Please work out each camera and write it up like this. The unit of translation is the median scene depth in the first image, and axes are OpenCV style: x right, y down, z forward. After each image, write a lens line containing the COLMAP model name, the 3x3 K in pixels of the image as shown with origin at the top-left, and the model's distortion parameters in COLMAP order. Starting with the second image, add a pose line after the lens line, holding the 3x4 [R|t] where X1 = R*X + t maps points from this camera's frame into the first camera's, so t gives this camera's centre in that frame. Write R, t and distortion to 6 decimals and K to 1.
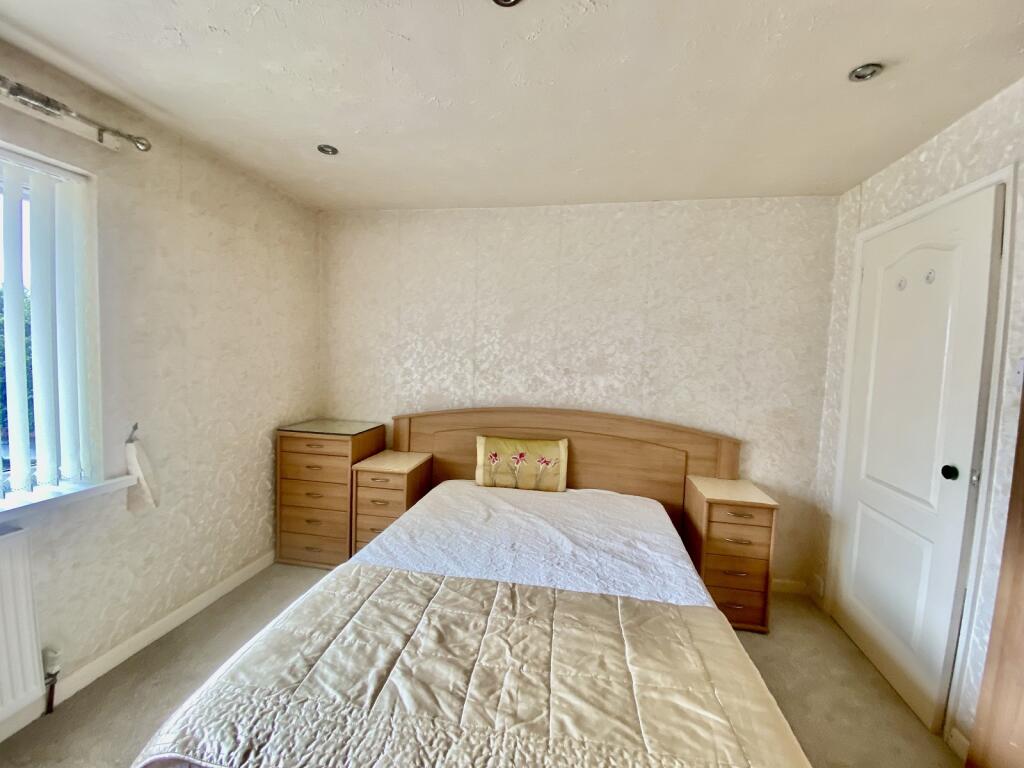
lens RADIAL K [[416.4, 0, 512.7], [0, 416.4, 380.3], [0, 0, 1]] dist [0.000288, -0.000003]
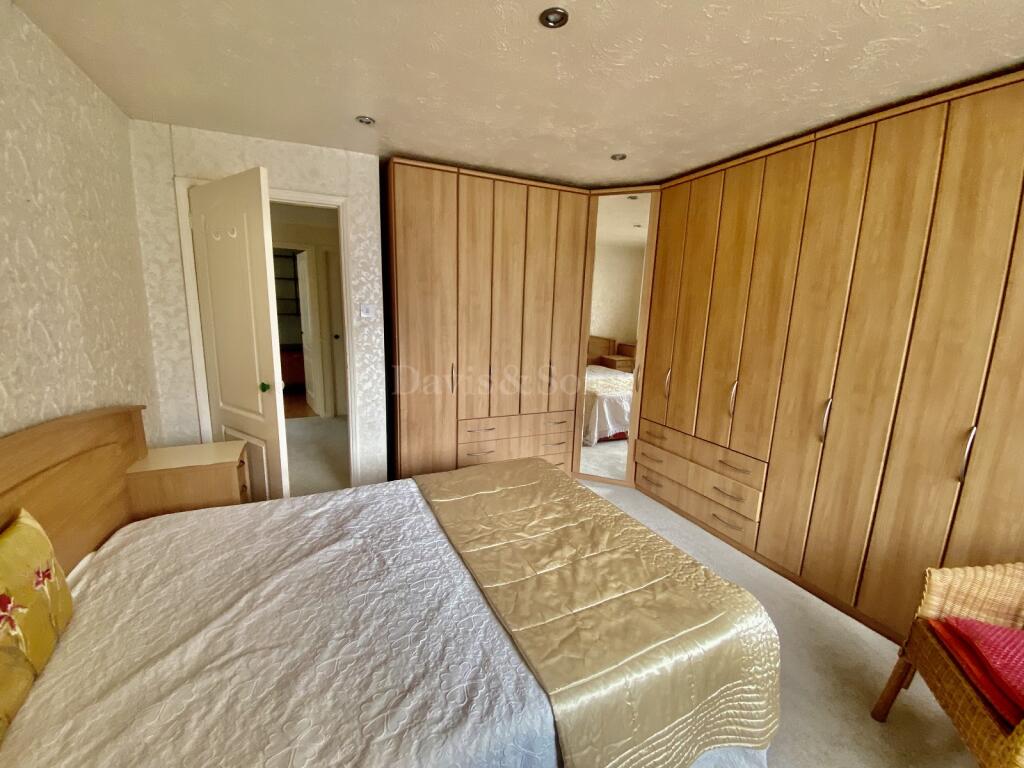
lens RADIAL K [[411.9, 0, 507.5], [0, 411.9, 381.5], [0, 0, 1]] dist [0.020673, -0.019678]
pose [[-0.559413, -0.197451, 0.805028, -0.578685], [0.013105, 0.968985, 0.246772, -0.105792], [-0.828786, 0.148597, -0.539475, 0.997583]]
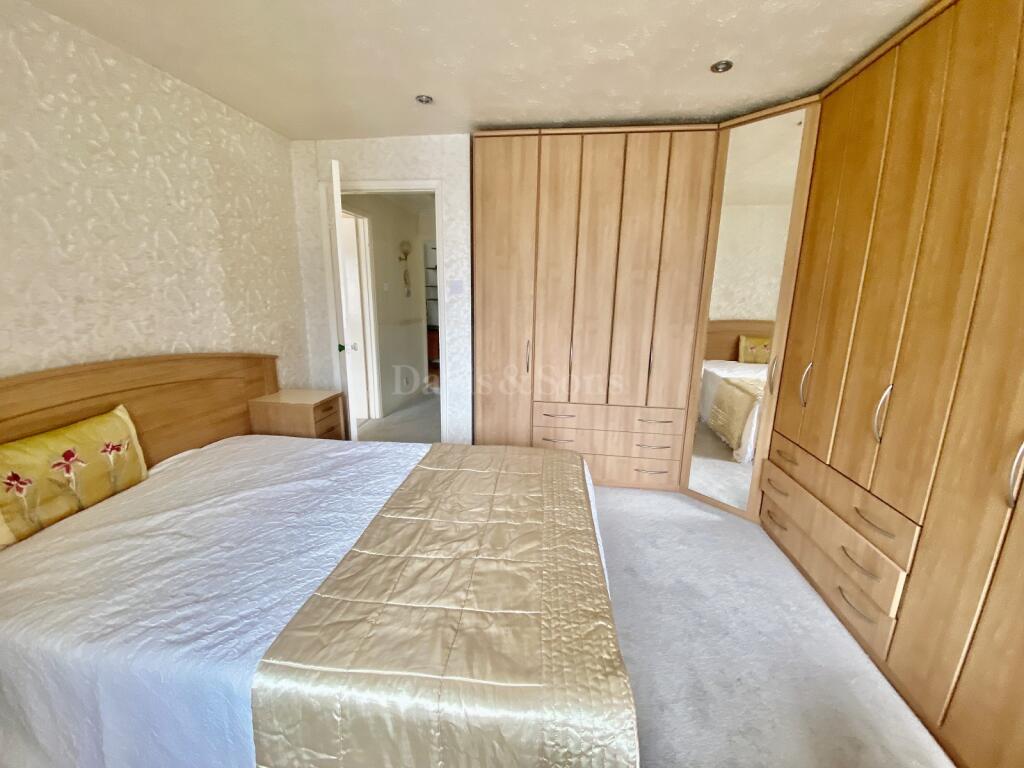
lens RADIAL K [[411.9, 0, 507.5], [0, 411.9, 381.5], [0, 0, 1]] dist [0.020673, -0.019678]
pose [[-0.045450, -0.243760, 0.968770, -0.658840], [0.055978, 0.967627, 0.246098, -0.028354], [-0.997397, 0.065415, -0.030334, 0.511409]]
